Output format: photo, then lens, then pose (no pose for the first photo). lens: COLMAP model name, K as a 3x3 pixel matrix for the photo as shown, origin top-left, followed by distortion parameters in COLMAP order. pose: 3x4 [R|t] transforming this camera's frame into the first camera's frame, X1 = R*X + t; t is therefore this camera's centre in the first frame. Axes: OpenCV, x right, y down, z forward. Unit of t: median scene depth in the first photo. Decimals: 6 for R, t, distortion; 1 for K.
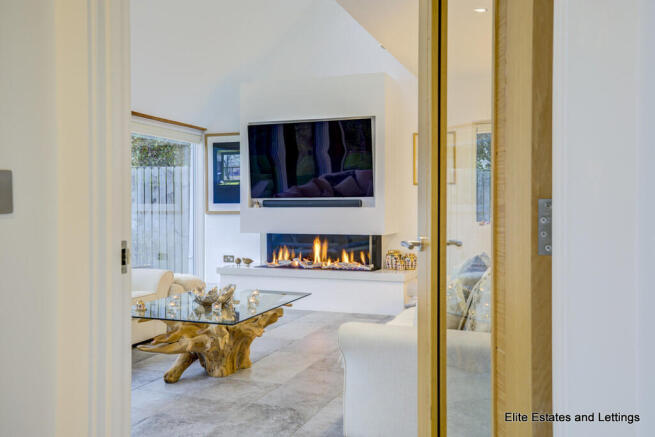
lens RADIAL K [[637.0, 0, 329.5], [0, 637.0, 216.4], [0, 0, 1]] dist [0.053952, 0.000000]
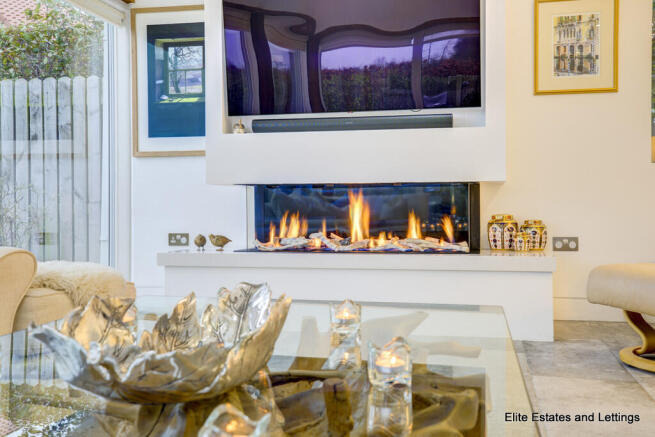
lens RADIAL K [[637.0, 0, 349.3], [0, 637.0, 210.6], [0, 0, 1]] dist [0.053952, 0.000000]
pose [[0.988321, -0.004153, 0.152328, -0.097716], [0.006040, 0.999911, -0.011928, 0.049848], [-0.152265, 0.012709, 0.988258, 0.442123]]
